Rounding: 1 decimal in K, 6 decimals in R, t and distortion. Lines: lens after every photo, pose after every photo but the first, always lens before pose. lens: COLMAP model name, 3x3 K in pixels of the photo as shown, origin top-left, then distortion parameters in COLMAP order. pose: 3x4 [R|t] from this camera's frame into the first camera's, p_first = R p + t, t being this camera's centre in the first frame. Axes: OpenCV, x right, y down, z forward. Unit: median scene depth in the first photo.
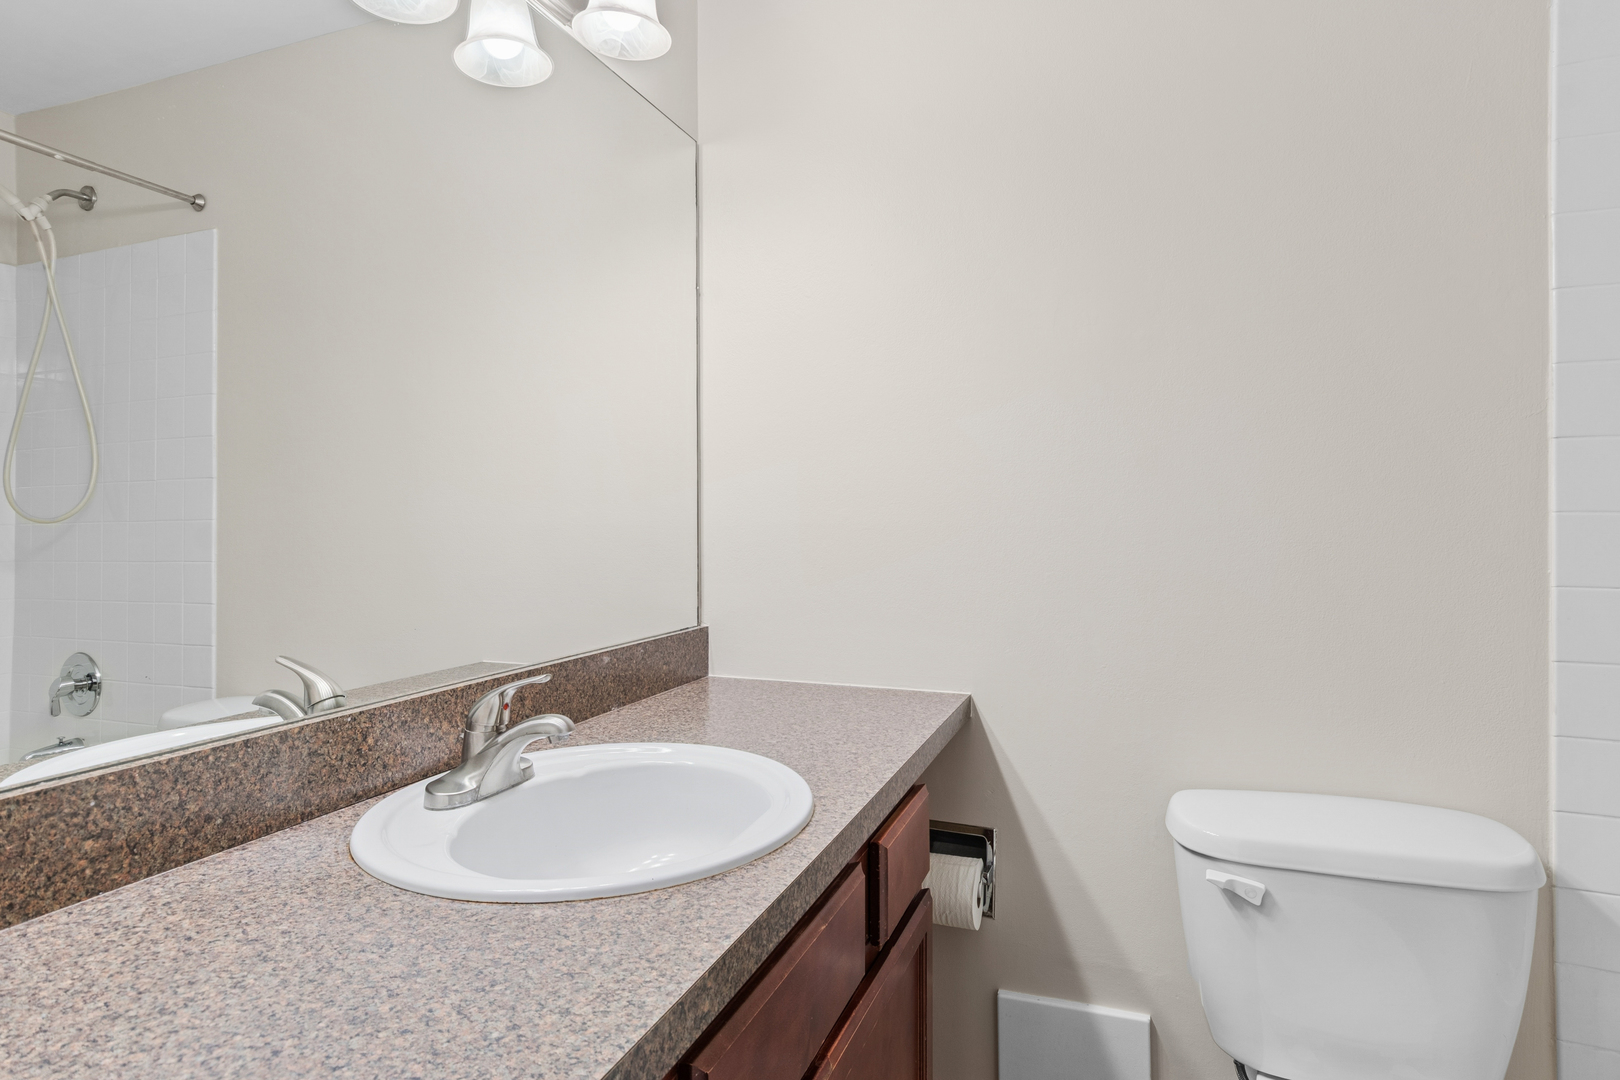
lens RADIAL K [[863.0, 0, 807.0], [0, 863.0, 537.1], [0, 0, 1]] dist [0.013681, -0.004834]
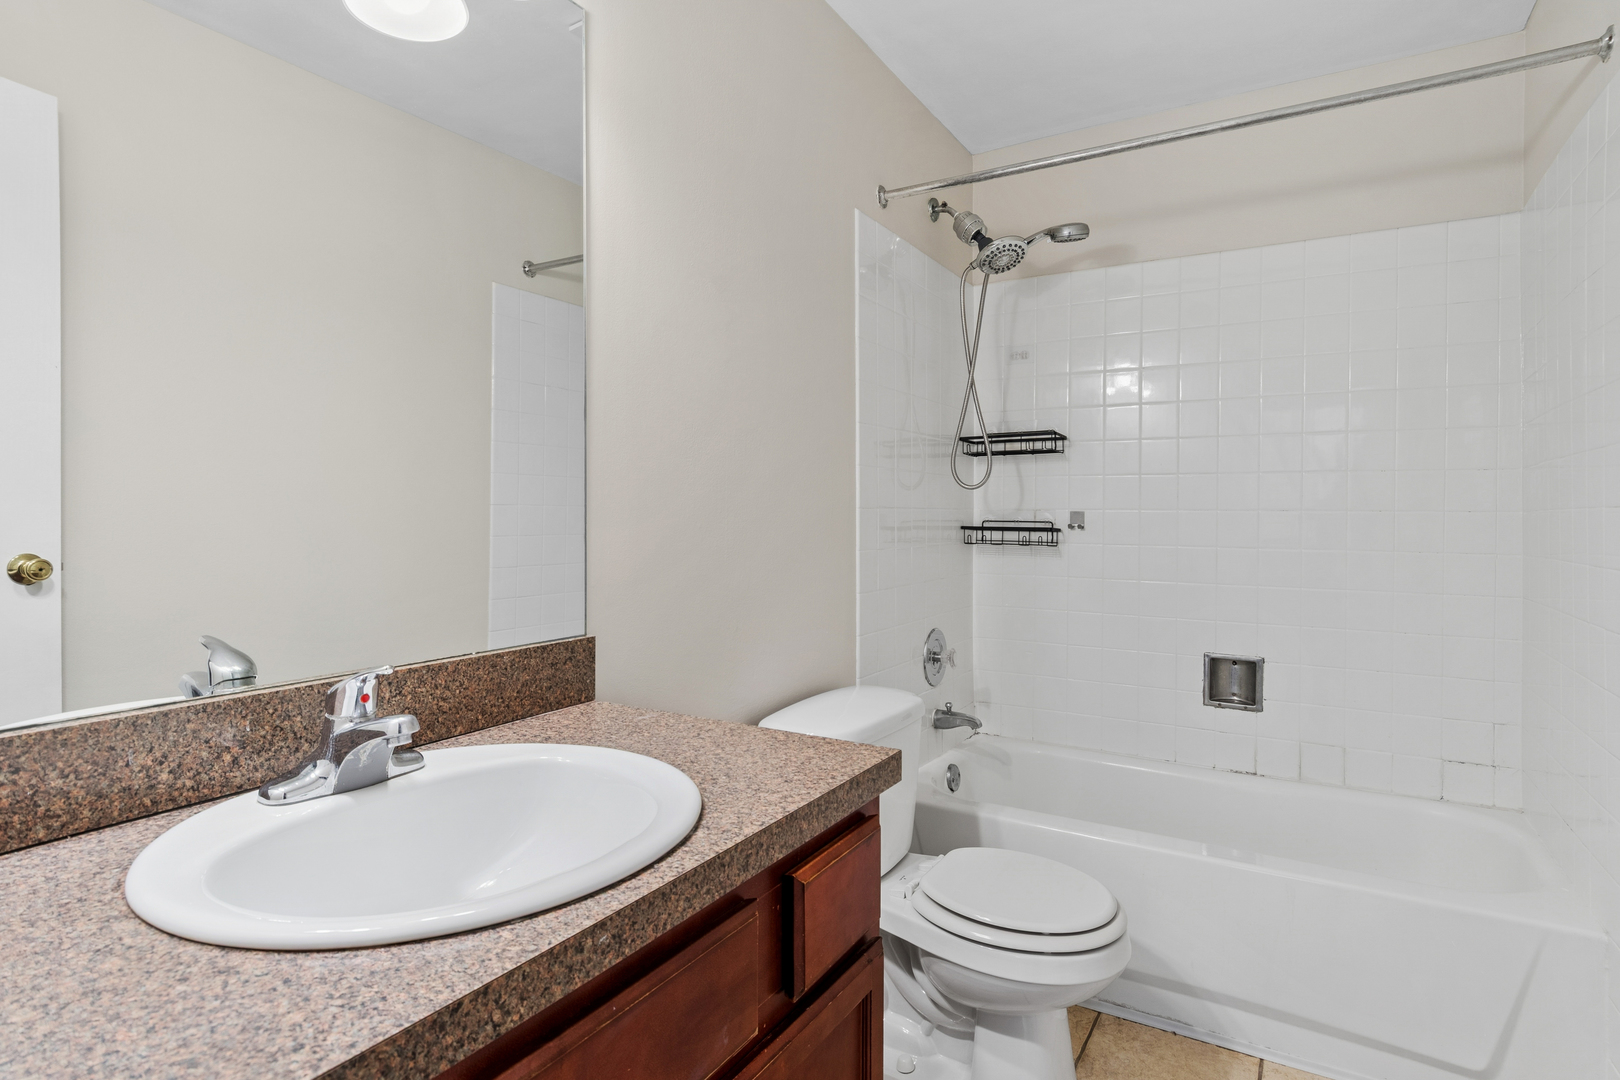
lens RADIAL K [[863.0, 0, 811.0], [0, 863.0, 532.7], [0, 0, 1]] dist [0.013681, -0.004834]
pose [[-0.982815, -0.005571, 0.184512, -1.339816], [-0.001875, 0.999794, 0.020201, 0.008009], [-0.184586, 0.019508, -0.982623, 1.695272]]
